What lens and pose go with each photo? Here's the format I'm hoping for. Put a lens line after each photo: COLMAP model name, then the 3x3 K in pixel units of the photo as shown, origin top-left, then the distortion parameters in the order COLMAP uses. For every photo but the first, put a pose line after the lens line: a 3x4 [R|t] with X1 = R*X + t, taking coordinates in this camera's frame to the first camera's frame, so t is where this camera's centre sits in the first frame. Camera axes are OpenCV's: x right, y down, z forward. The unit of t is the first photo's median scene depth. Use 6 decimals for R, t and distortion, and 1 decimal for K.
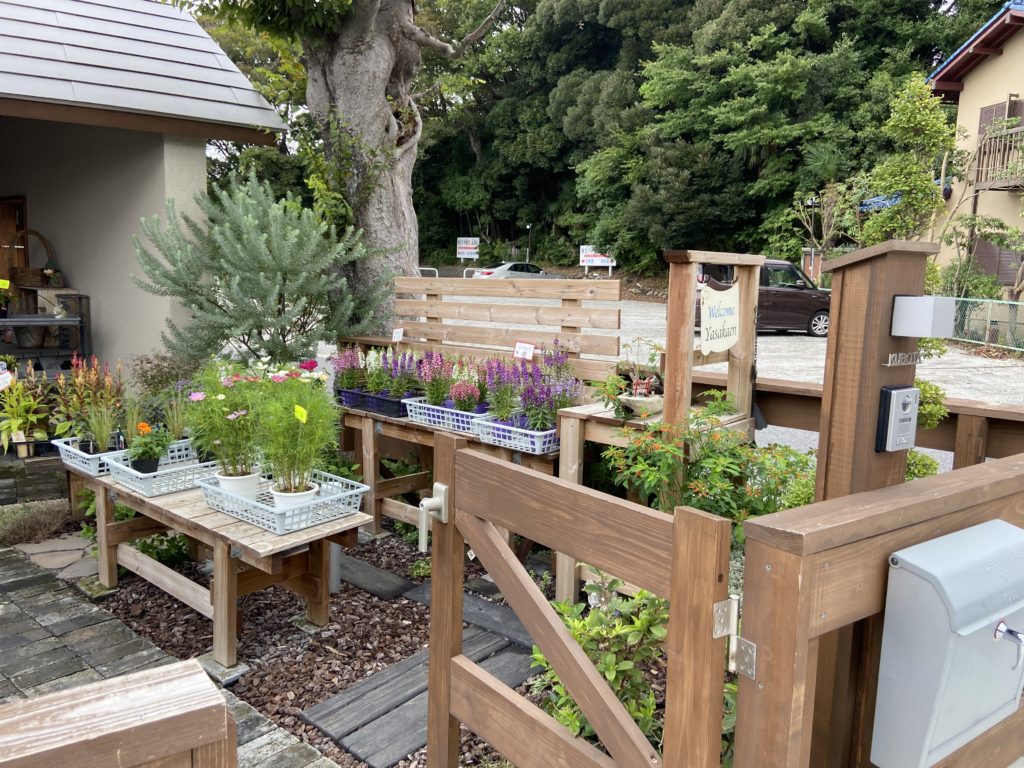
lens RADIAL K [[772.5, 0, 516.8], [0, 772.5, 376.6], [0, 0, 1]] dist [0.110120, -0.122989]
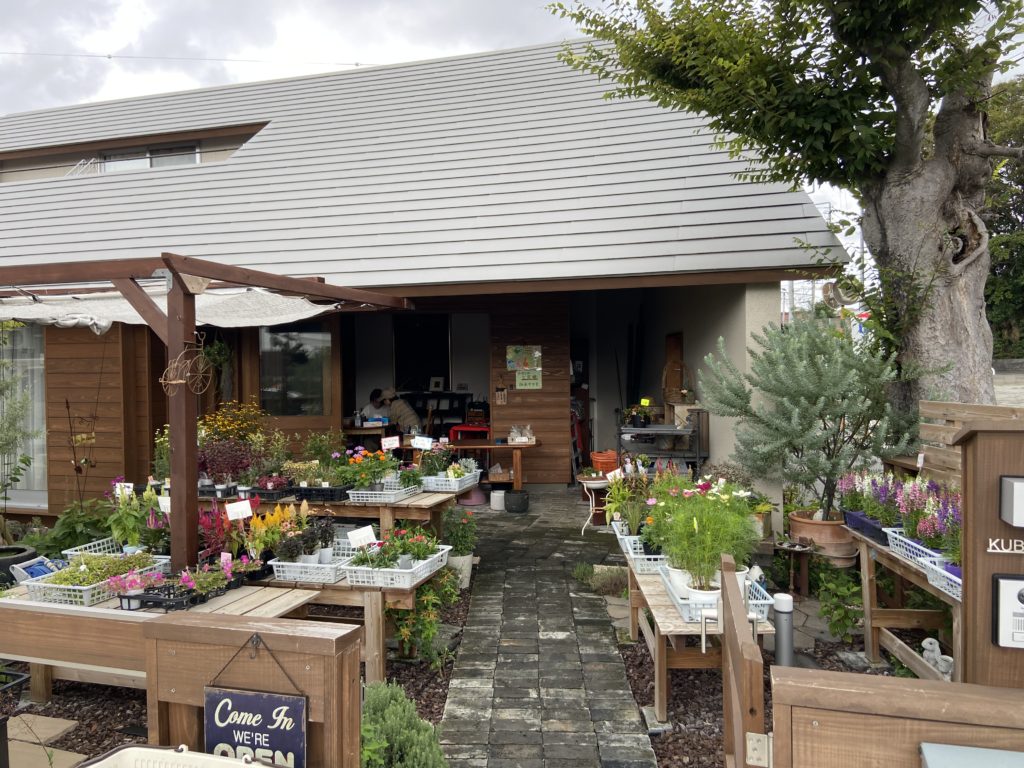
lens RADIAL K [[772.5, 0, 507.8], [0, 772.5, 377.2], [0, 0, 1]] dist [0.110120, -0.122989]
pose [[0.623642, -0.019456, -0.781468, 0.273161], [-0.076036, 0.993440, -0.085413, -0.030604], [0.778004, 0.112686, 0.618071, -0.017536]]
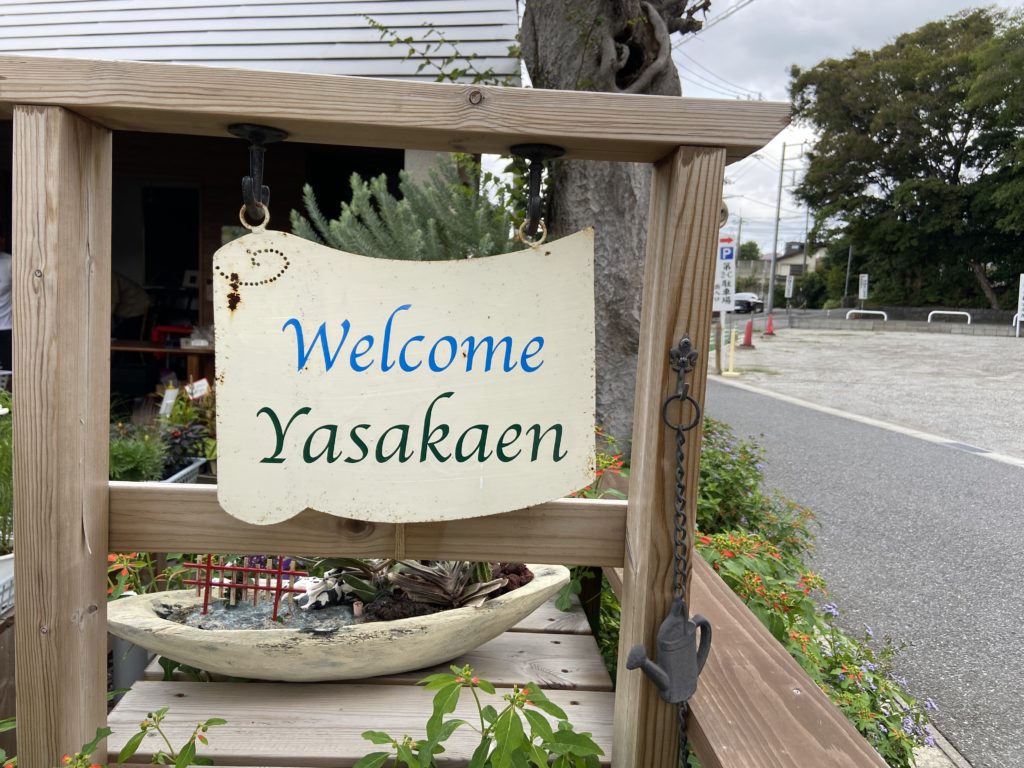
lens RADIAL K [[772.5, 0, 502.9], [0, 772.5, 375.8], [0, 0, 1]] dist [0.110120, -0.122989]
pose [[0.681590, 0.085447, -0.726728, 0.278321], [-0.126635, 0.991947, -0.002138, -0.048739], [0.720693, 0.093486, 0.686922, 0.533858]]
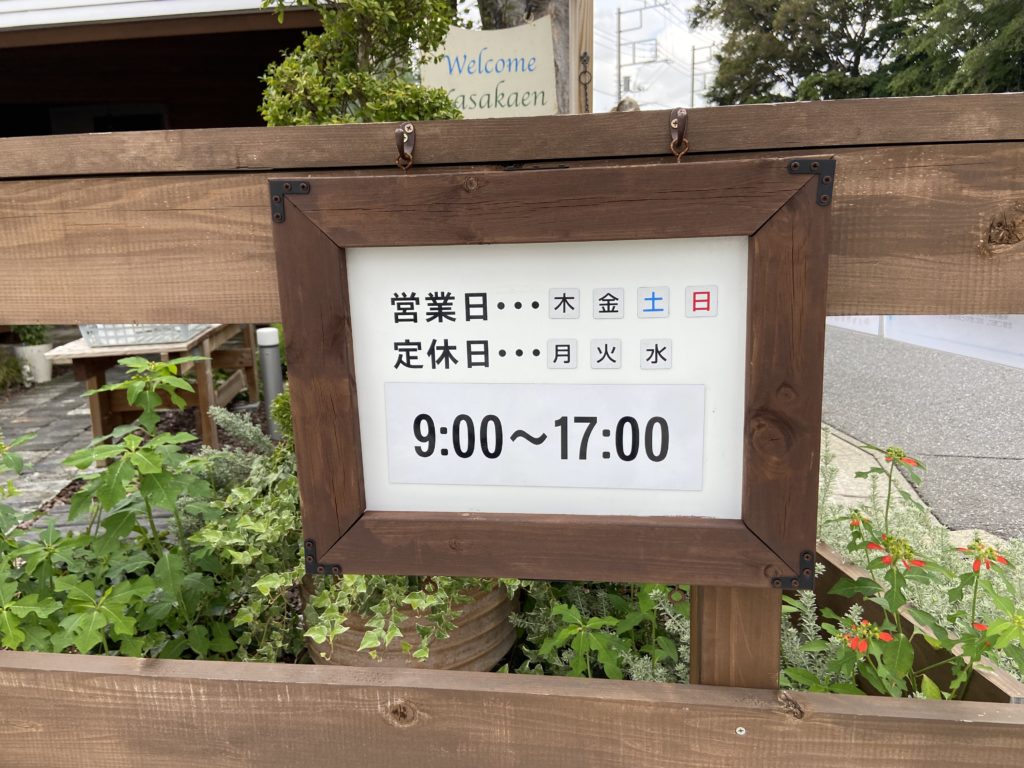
lens RADIAL K [[772.5, 0, 497.8], [0, 772.5, 374.6], [0, 0, 1]] dist [0.110120, -0.122989]
pose [[0.742444, 0.082402, -0.664821, 0.445493], [-0.039901, 0.996084, 0.078902, 0.074246], [0.668719, -0.032053, 0.742824, 0.319796]]
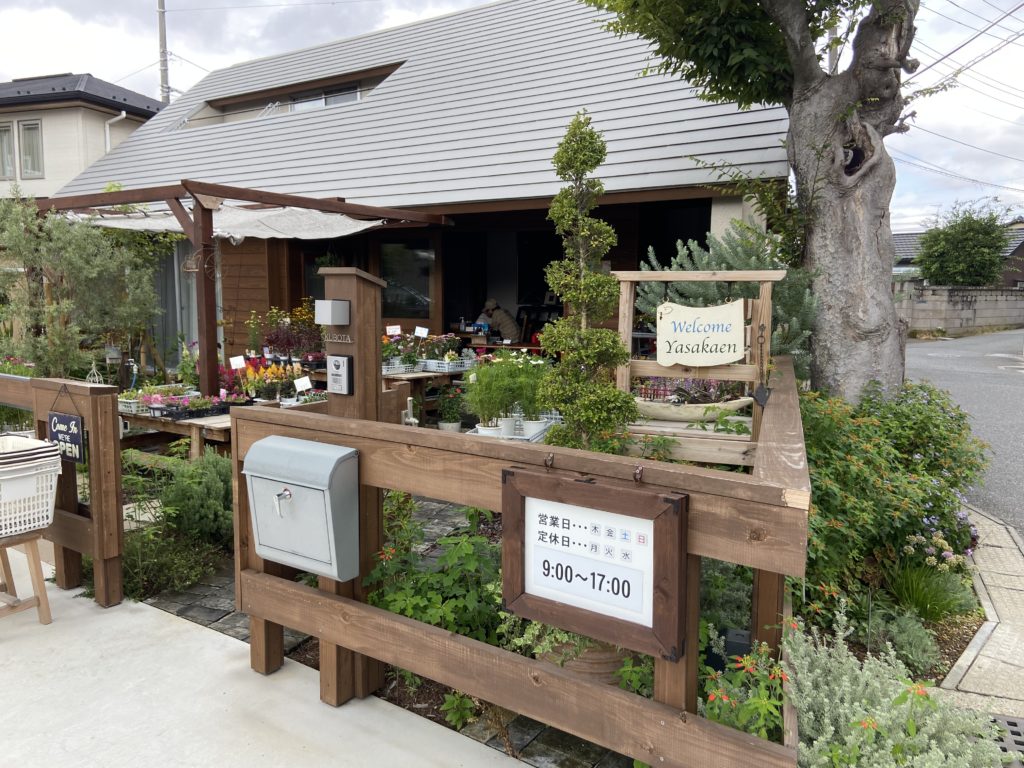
lens RADIAL K [[772.5, 0, 508.2], [0, 772.5, 380.0], [0, 0, 1]] dist [0.110120, -0.122989]
pose [[0.354054, 0.086025, -0.931260, 0.706724], [-0.124408, 0.991243, 0.044267, -0.017570], [0.926913, 0.100183, 0.361656, 0.245749]]
